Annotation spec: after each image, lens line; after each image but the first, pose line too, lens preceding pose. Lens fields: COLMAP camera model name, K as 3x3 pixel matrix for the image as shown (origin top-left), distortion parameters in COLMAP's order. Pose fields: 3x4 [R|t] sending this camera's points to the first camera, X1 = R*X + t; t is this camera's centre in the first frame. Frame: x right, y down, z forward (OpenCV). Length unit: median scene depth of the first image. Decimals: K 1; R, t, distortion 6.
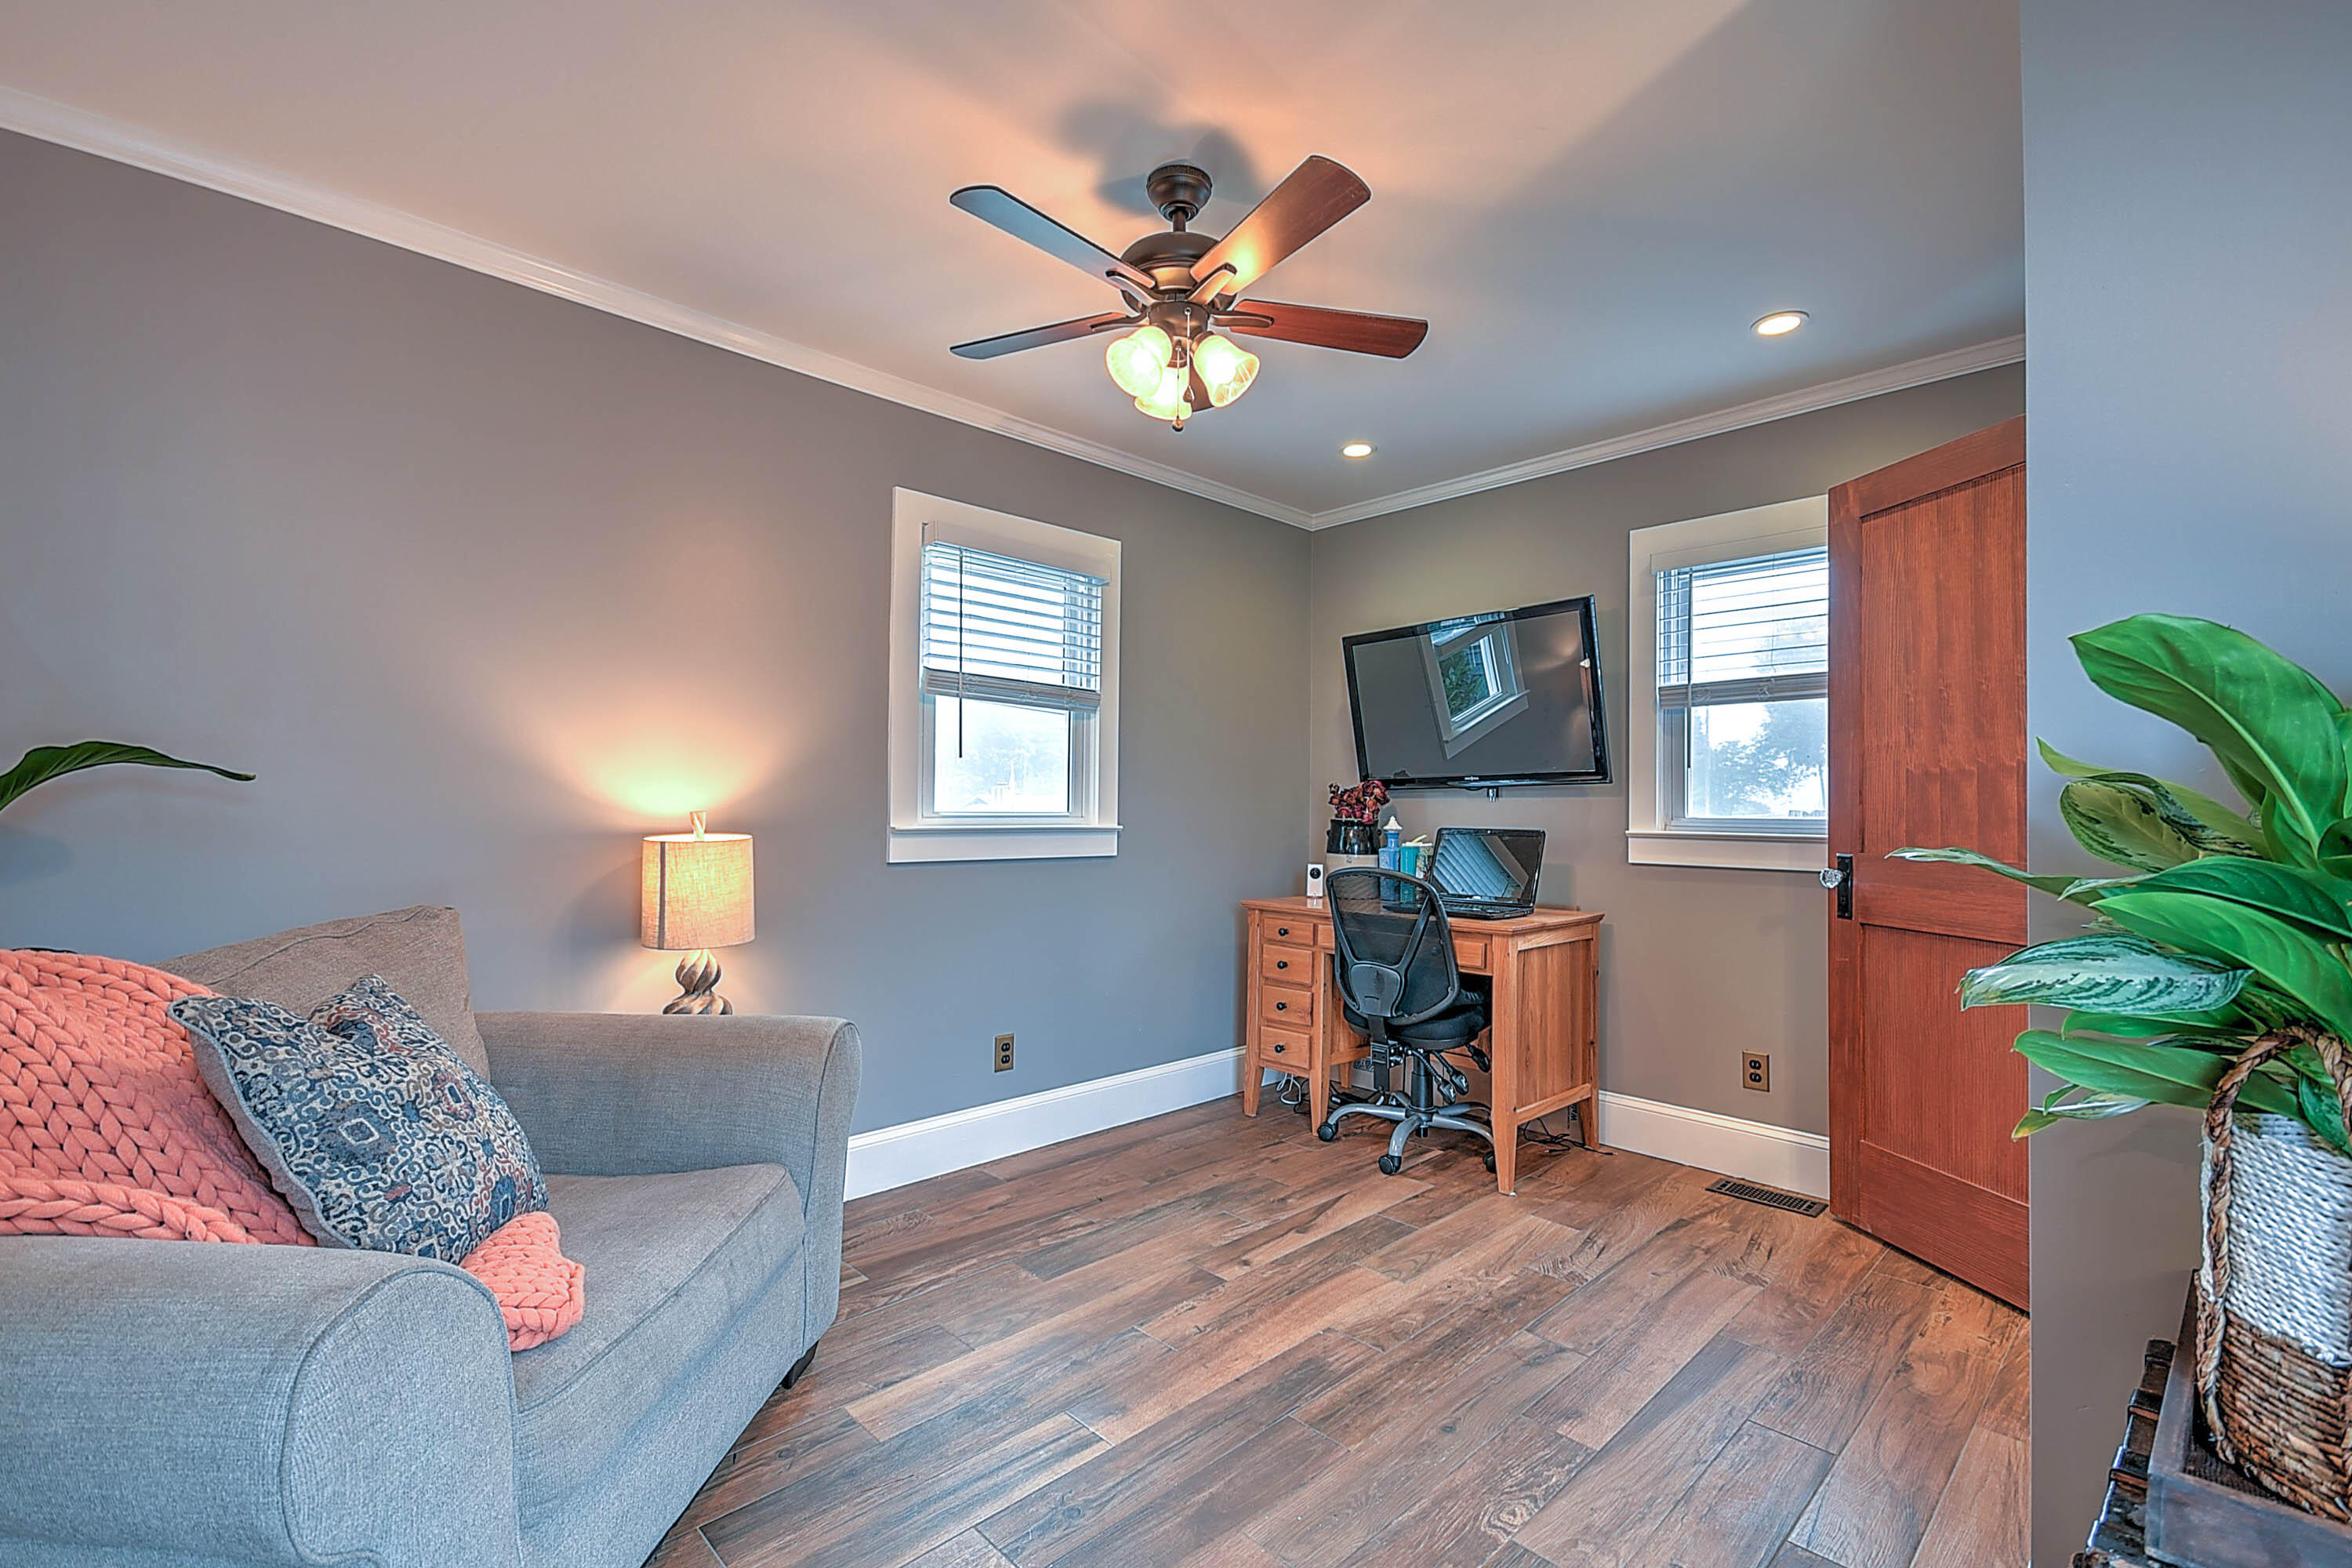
lens RADIAL K [[1020.5, 0, 1187.0], [0, 1020.5, 786.3], [0, 0, 1]] dist [0.010412, -0.004062]
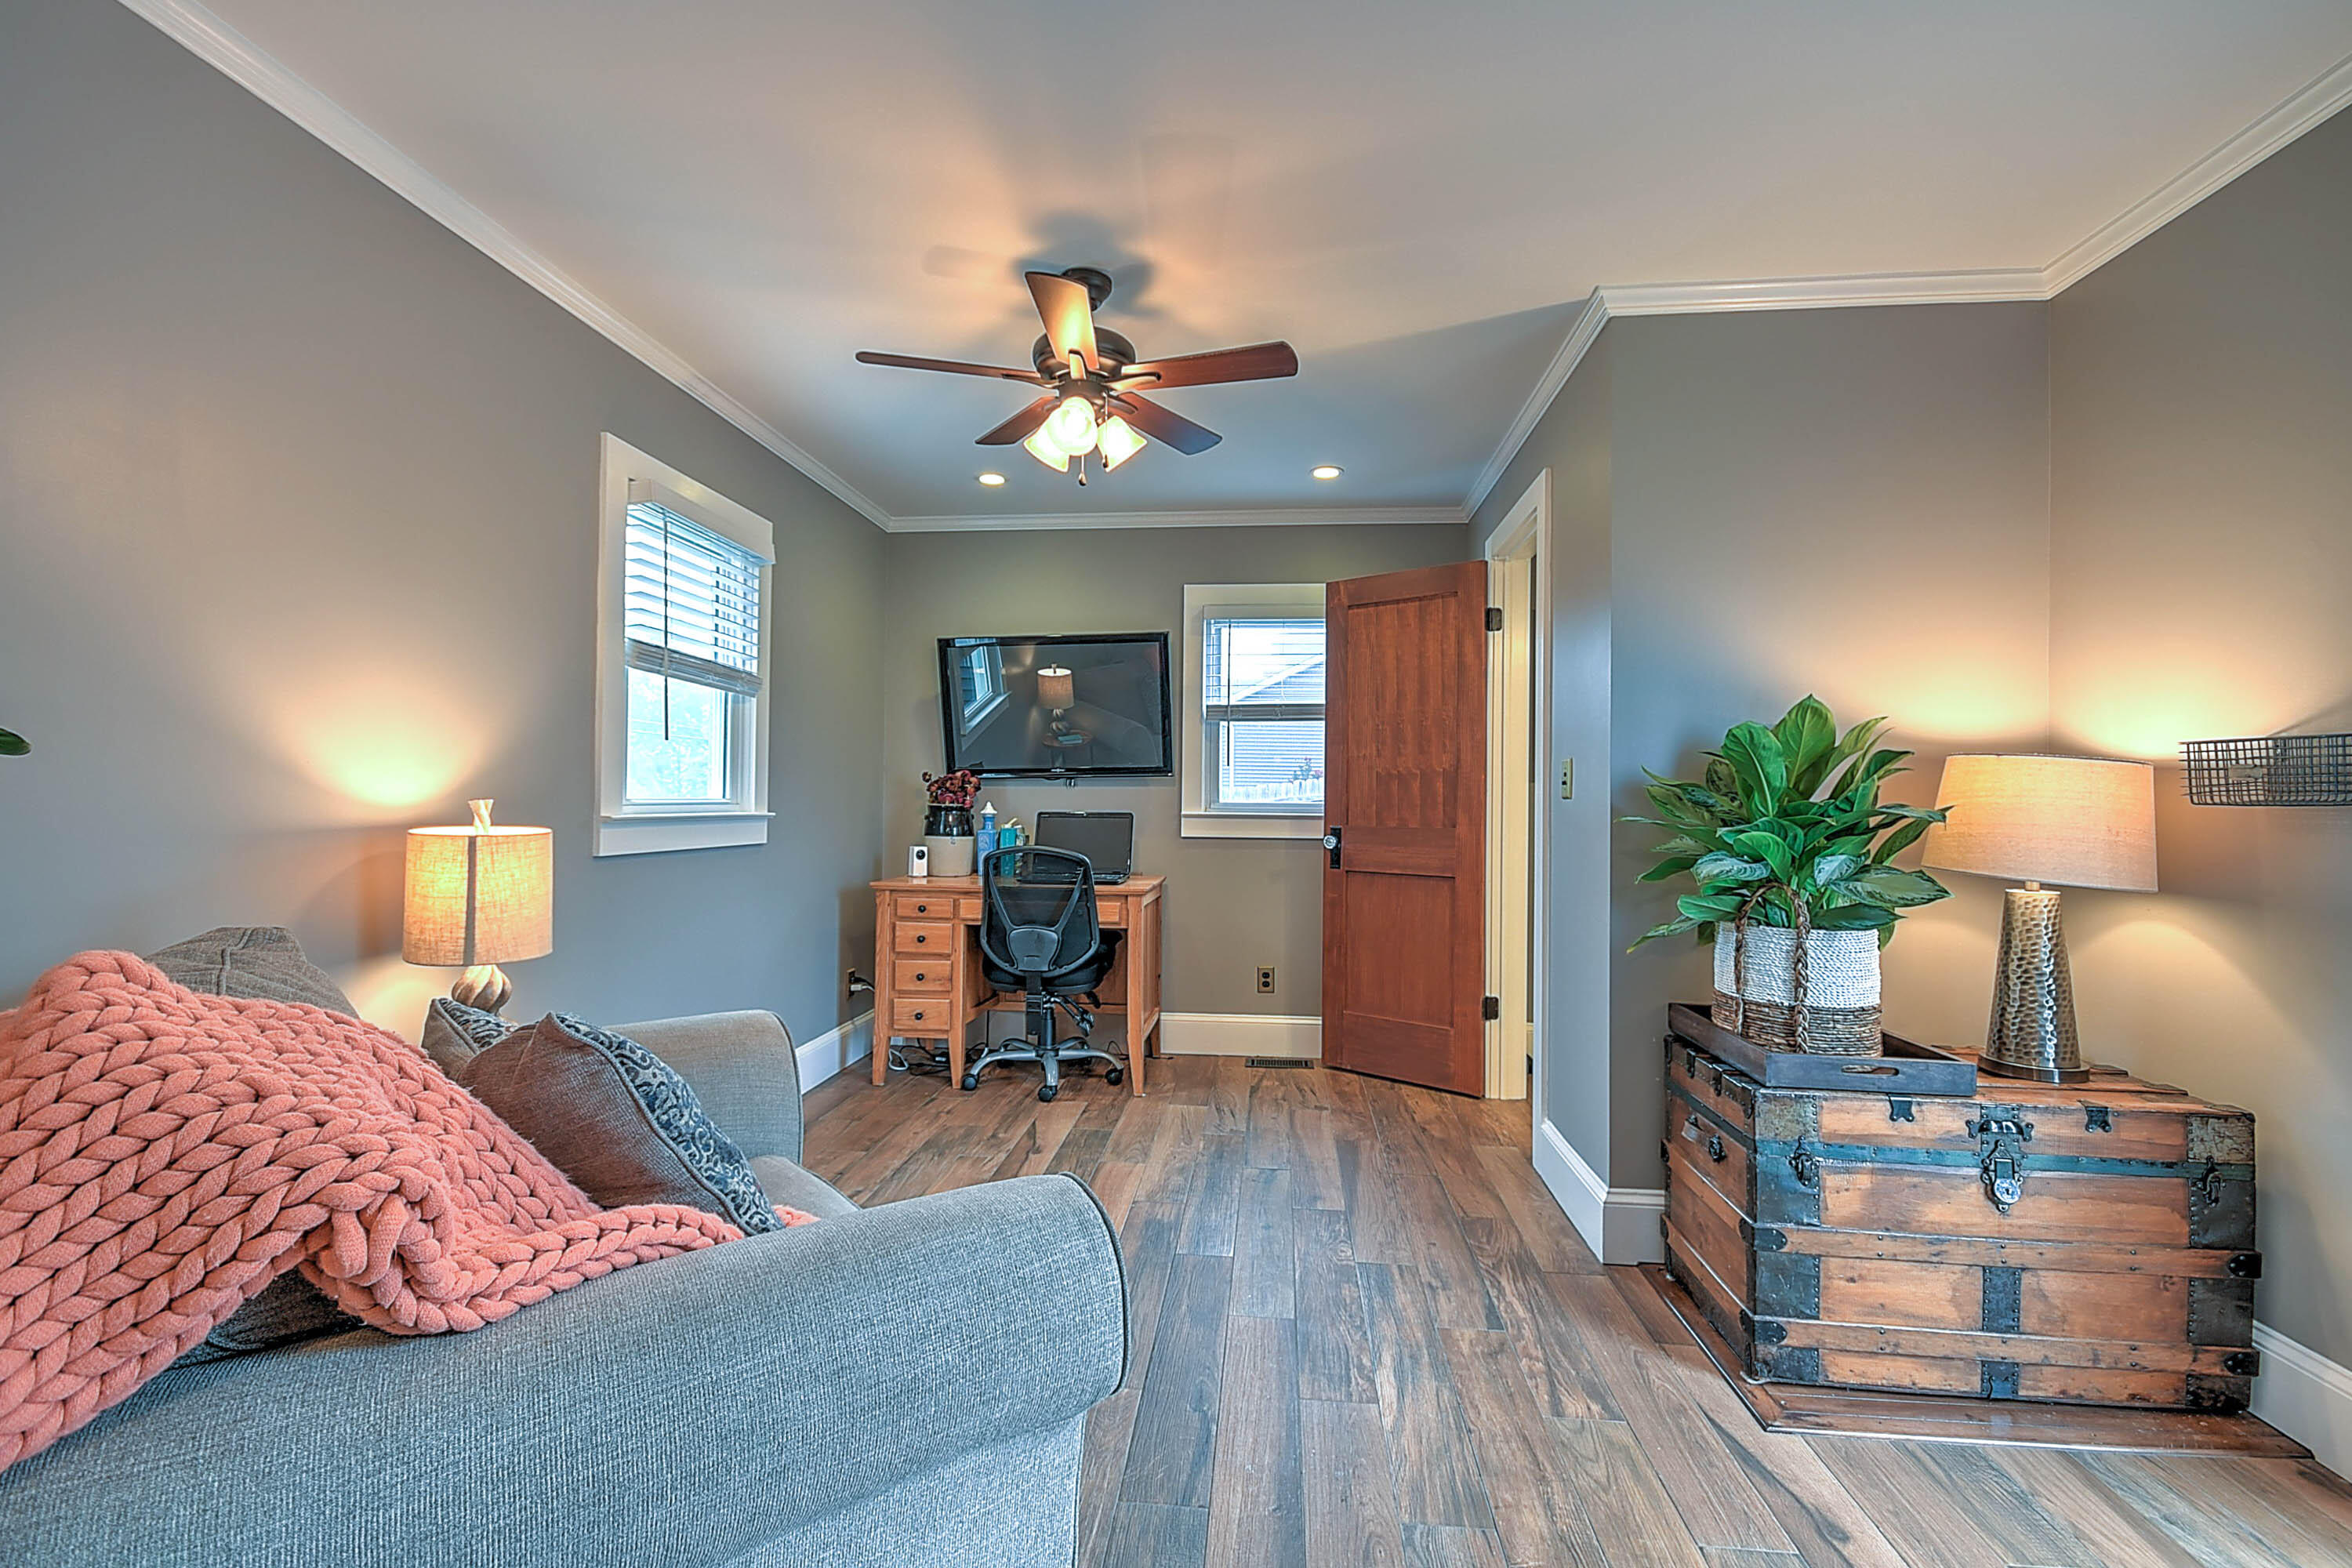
lens RADIAL K [[1020.5, 0, 1178.8], [0, 1020.5, 784.9], [0, 0, 1]] dist [0.010412, -0.004062]
pose [[0.764114, 0.007697, 0.645035, -0.460458], [-0.016724, 0.999829, 0.007881, -0.002571], [-0.644864, -0.016810, 0.764112, -0.004754]]
